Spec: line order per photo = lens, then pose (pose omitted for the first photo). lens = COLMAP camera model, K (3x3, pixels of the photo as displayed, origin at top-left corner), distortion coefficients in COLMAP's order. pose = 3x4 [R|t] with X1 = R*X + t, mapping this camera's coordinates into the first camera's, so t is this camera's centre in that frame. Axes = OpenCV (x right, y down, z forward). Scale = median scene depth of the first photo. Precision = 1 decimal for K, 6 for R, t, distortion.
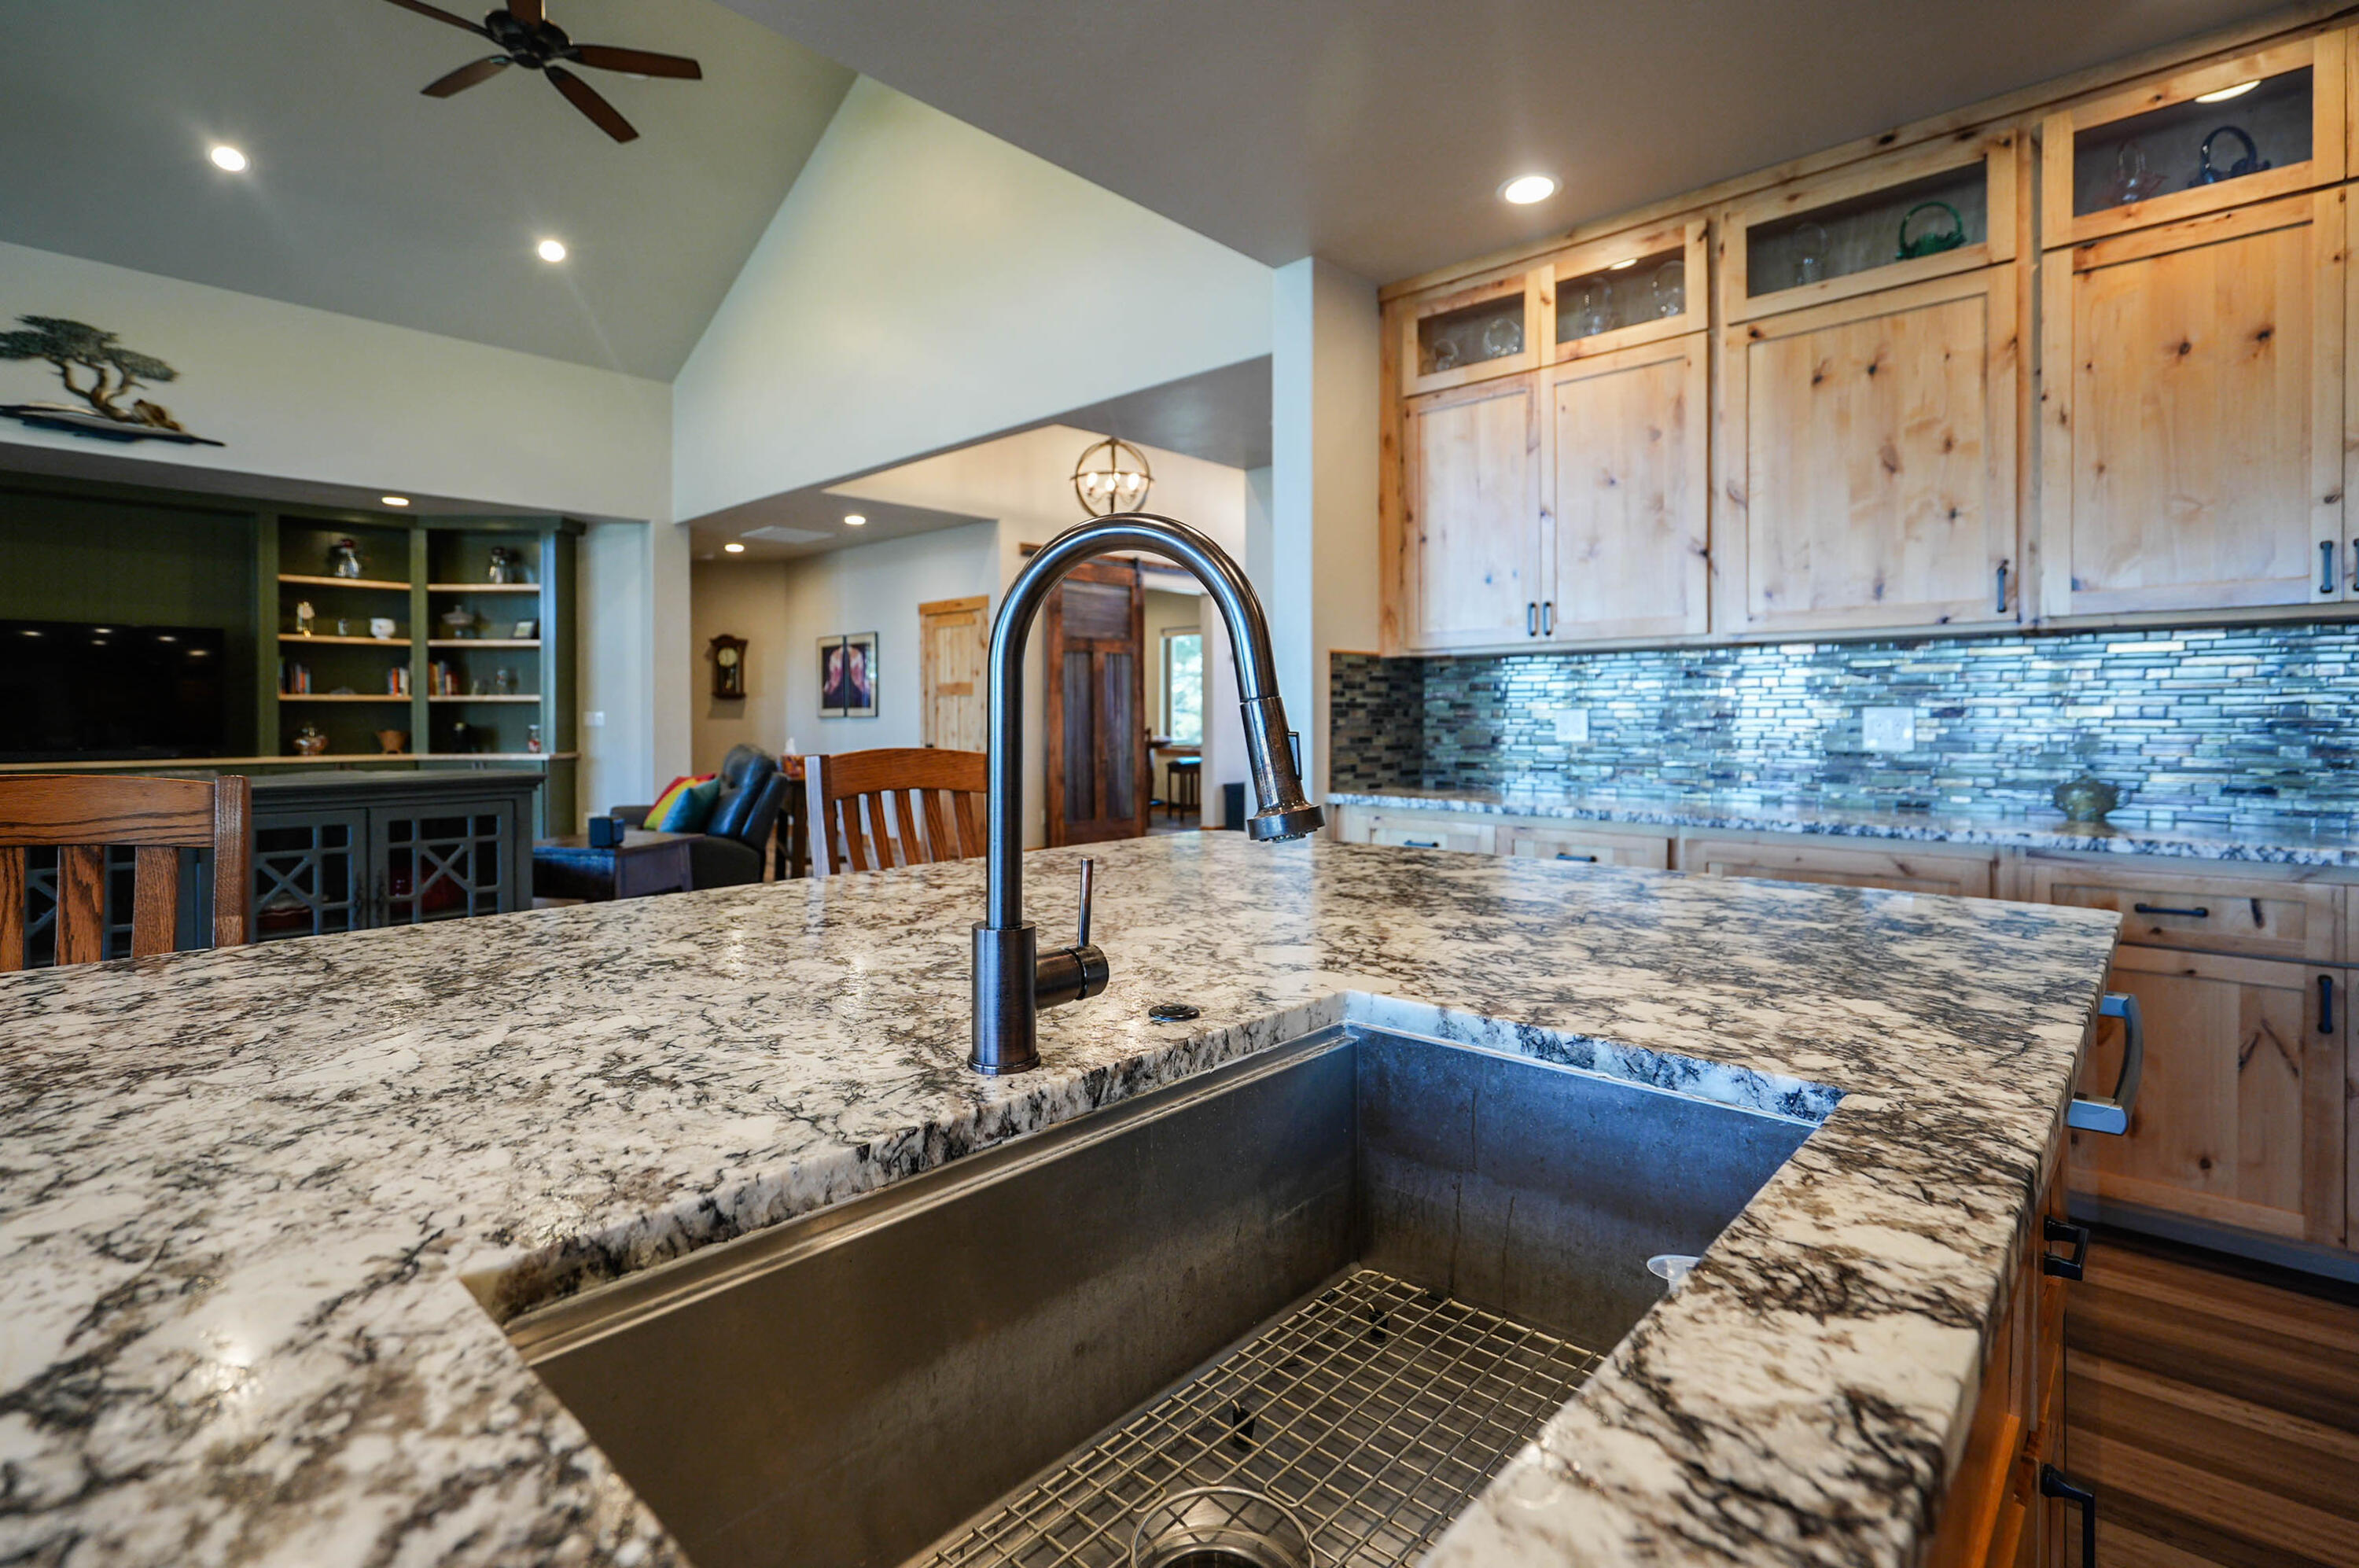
lens RADIAL K [[1101.1, 0, 1180.2], [0, 1101.1, 726.3], [0, 0, 1]] dist [0.001057, 0.000284]
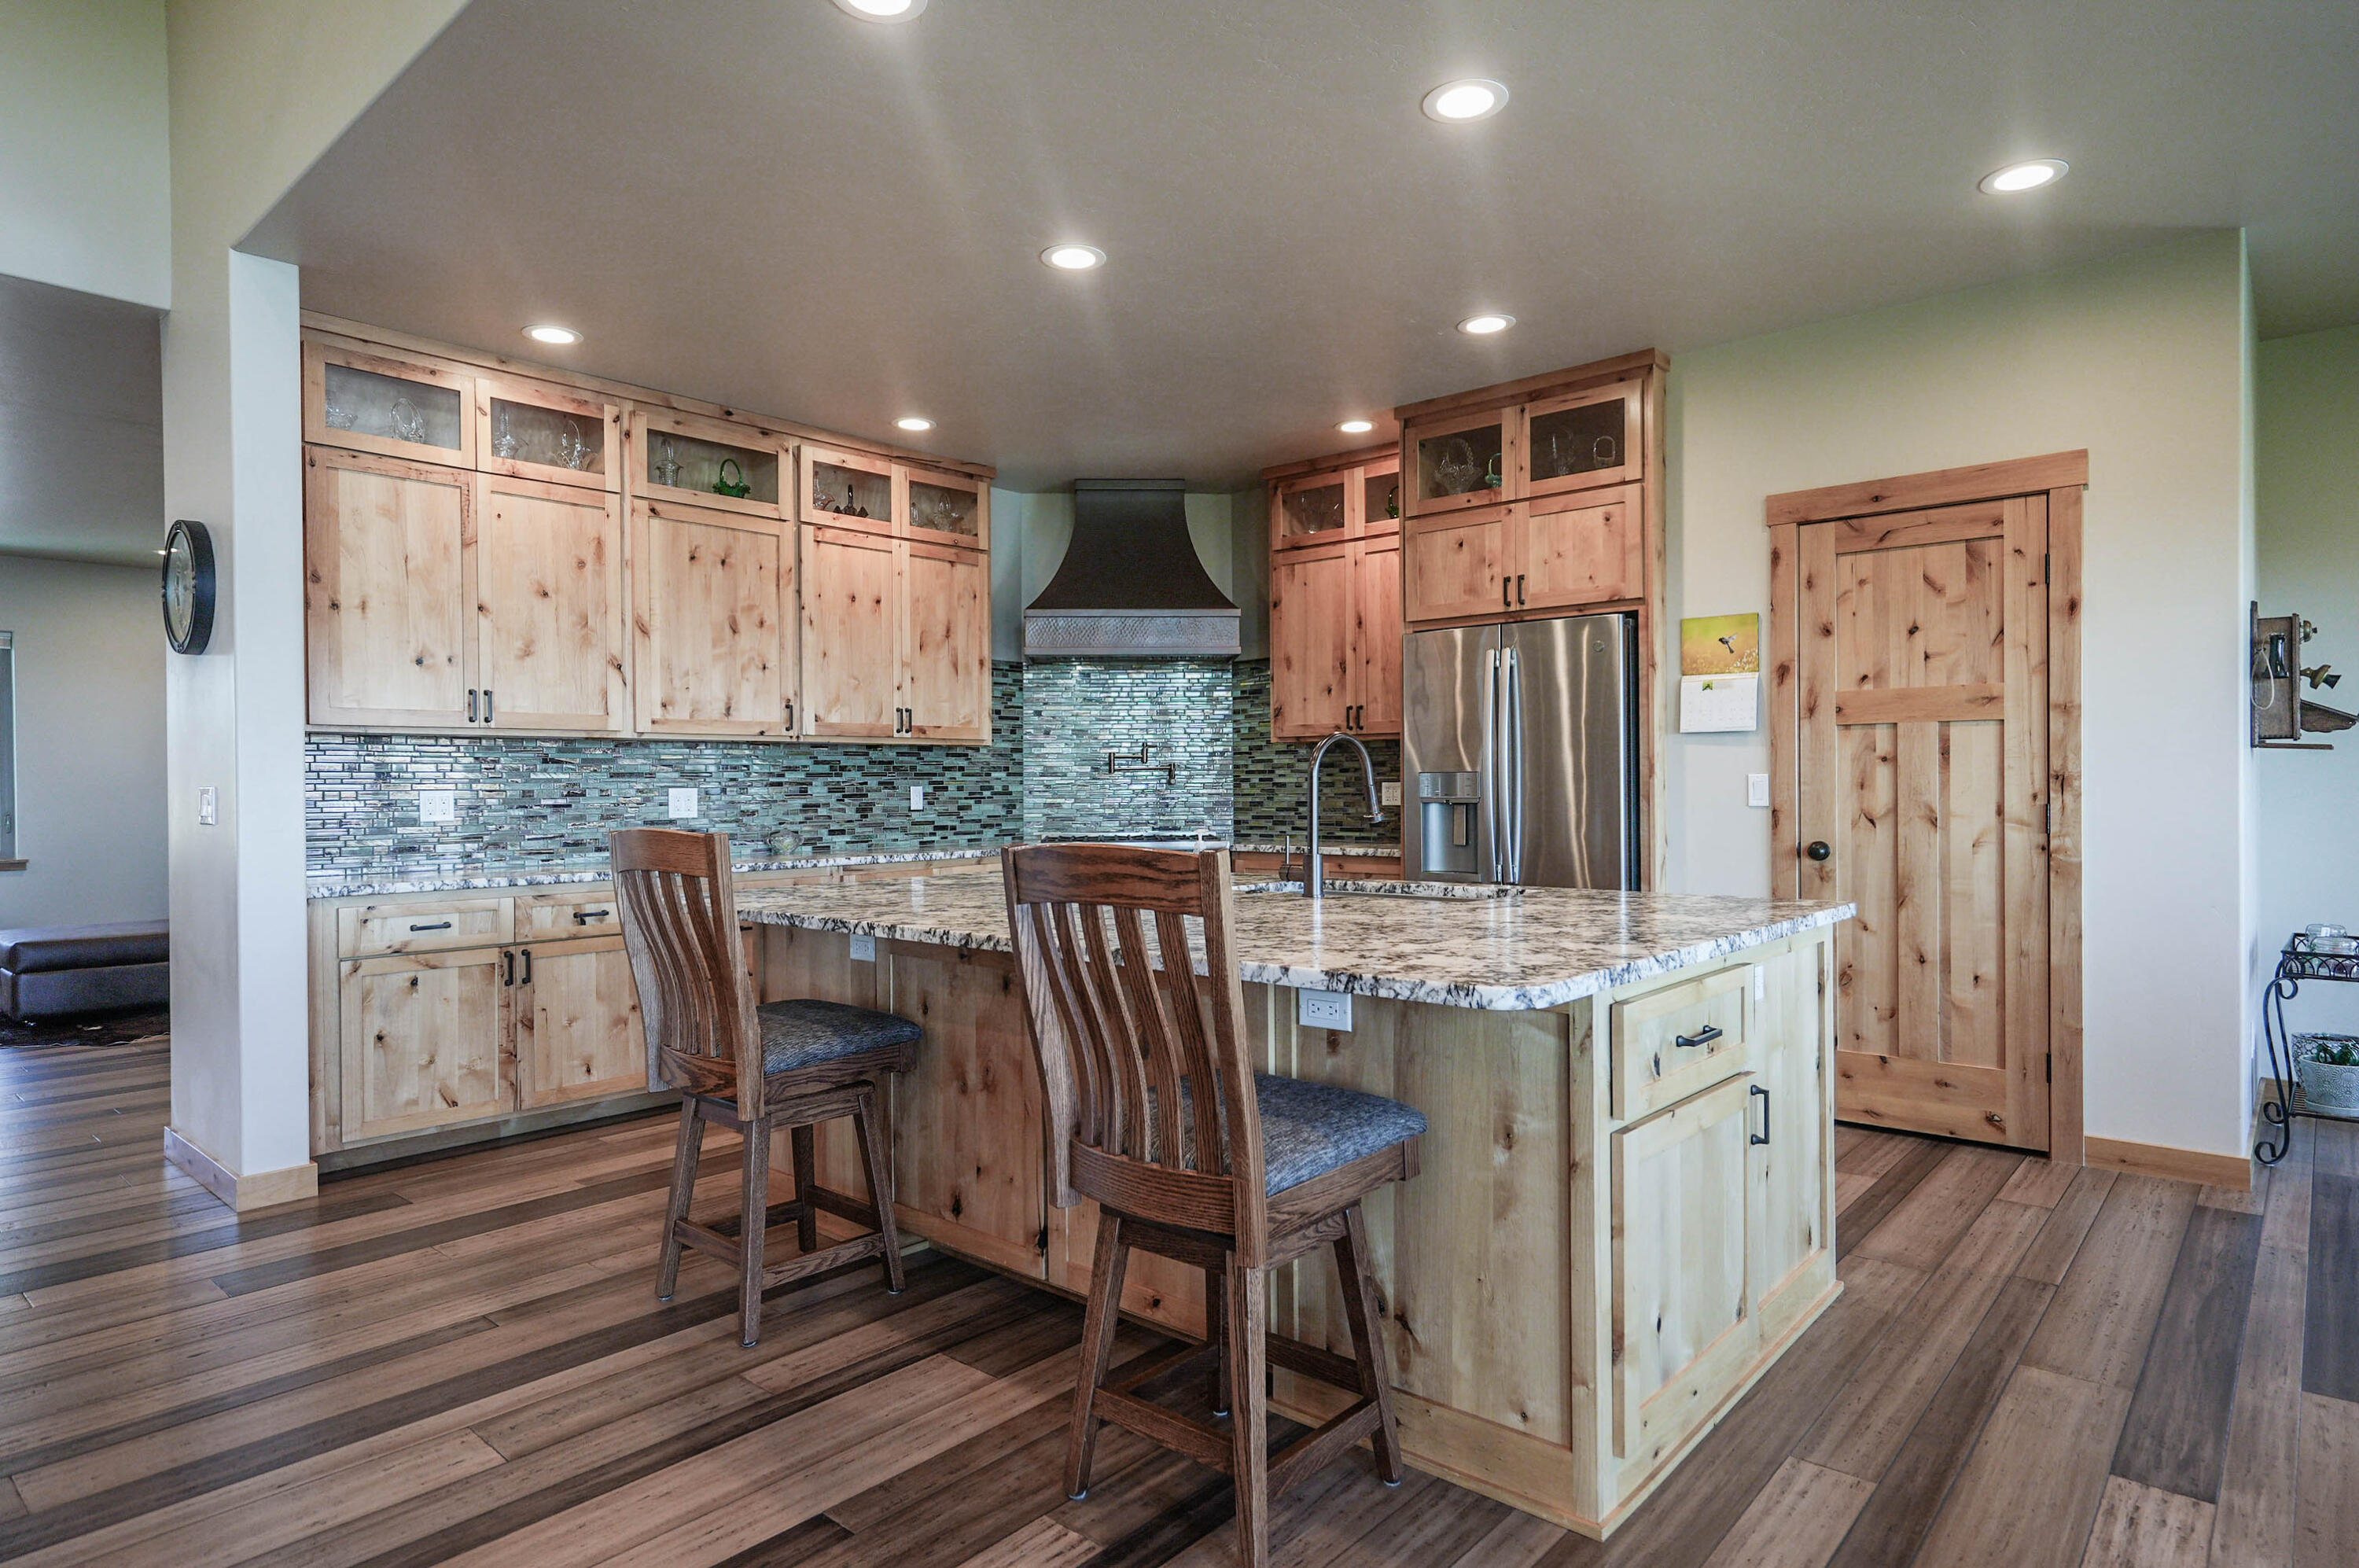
lens RADIAL K [[1307.3, 0, 1179.5], [0, 1307.3, 784.0], [0, 0, 1]] dist [0.002934, 0.000318]
pose [[-0.021517, -0.000661, 0.999768, -0.855586], [0.014845, 0.999889, 0.000980, -0.011659], [-0.999658, 0.014862, -0.021504, 0.313475]]
